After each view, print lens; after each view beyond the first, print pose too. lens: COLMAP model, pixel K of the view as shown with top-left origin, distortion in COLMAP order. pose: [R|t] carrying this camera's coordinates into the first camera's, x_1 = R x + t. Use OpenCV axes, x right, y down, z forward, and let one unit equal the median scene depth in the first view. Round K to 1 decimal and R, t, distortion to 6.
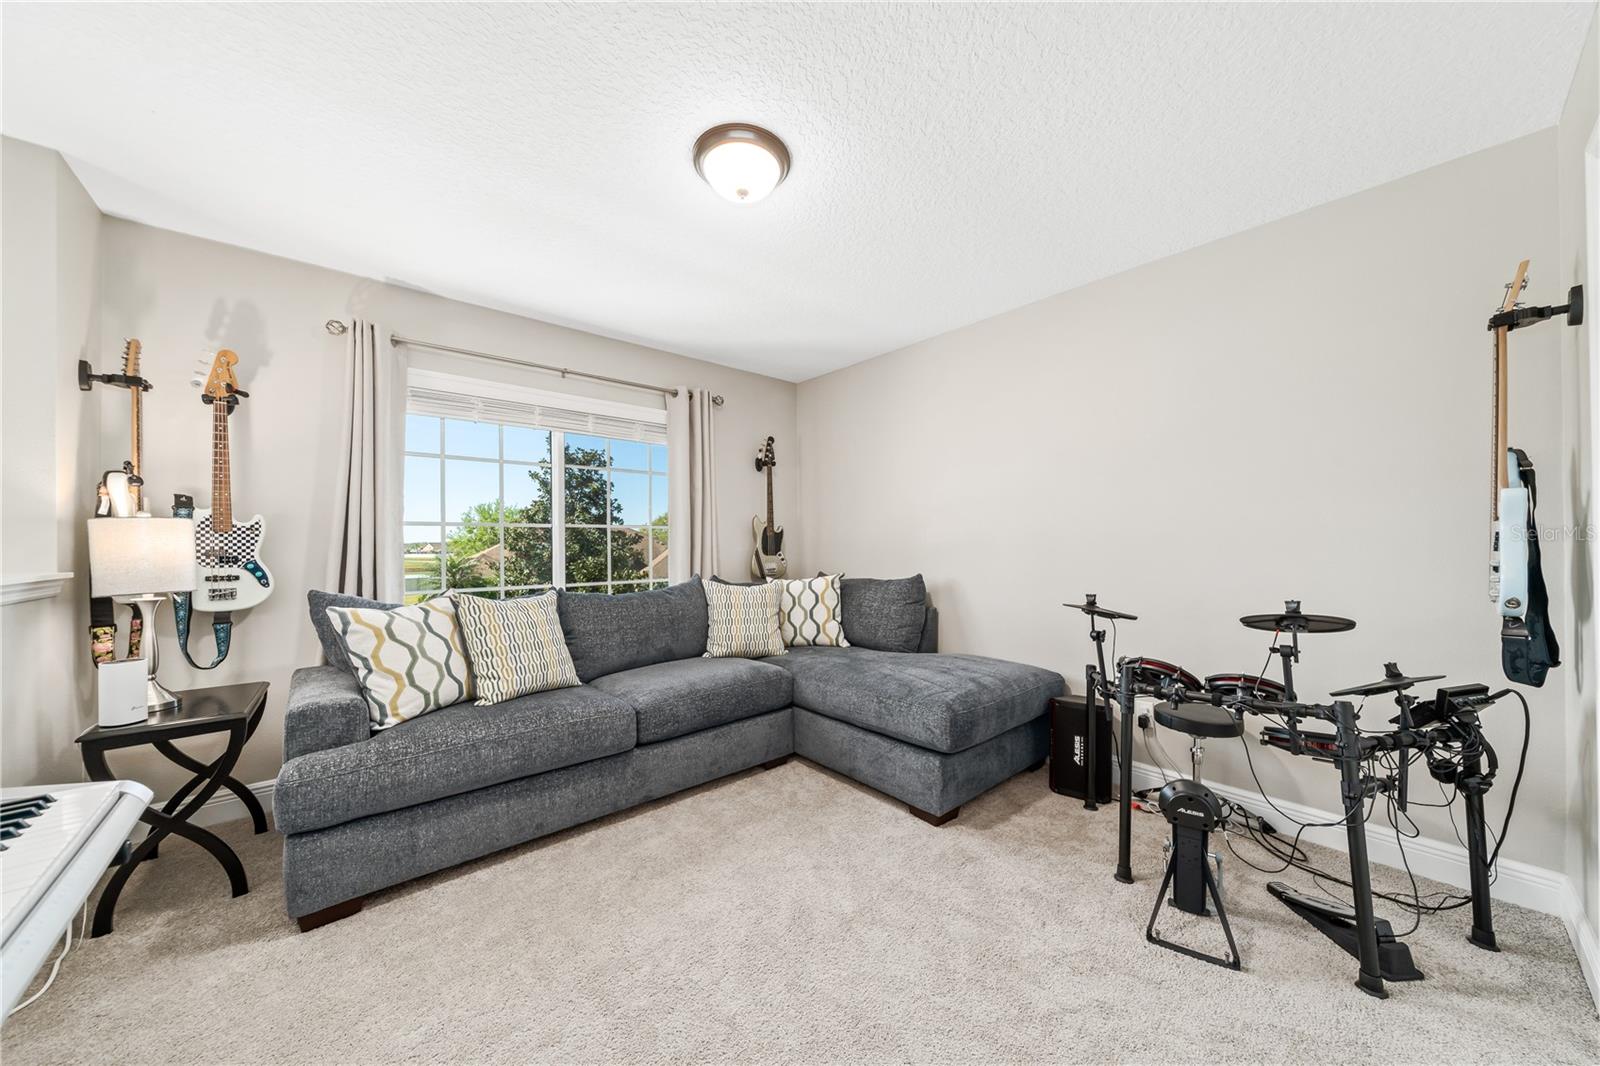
lens RADIAL K [[556.8, 0, 798.6], [0, 556.8, 549.1], [0, 0, 1]] dist [-0.003240, -0.000050]
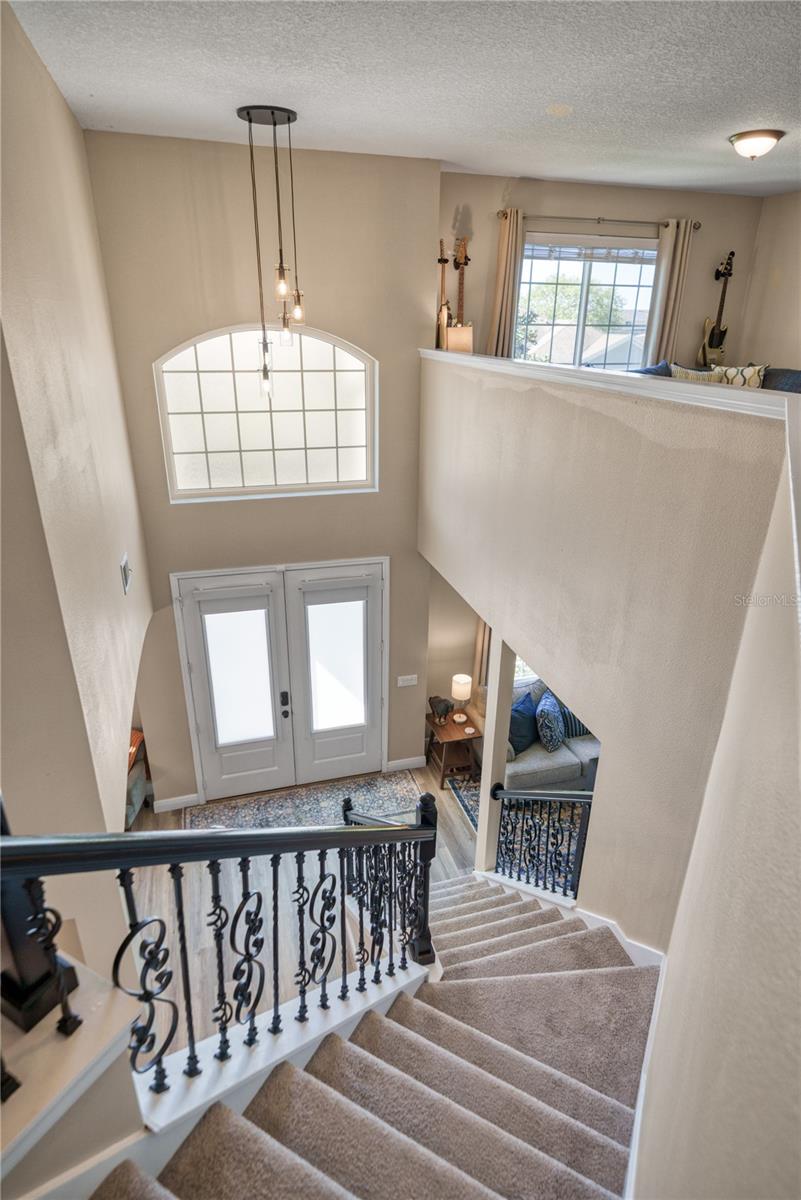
lens RADIAL K [[653.8, 0, 408.0], [0, 653.8, 602.2], [0, 0, 1]] dist [-0.005010, -0.000916]
pose [[0.915330, 0.178013, -0.361223, -0.048632], [-0.022865, 0.918520, 0.394713, -0.032766], [0.402055, -0.353033, 0.844819, -0.908862]]
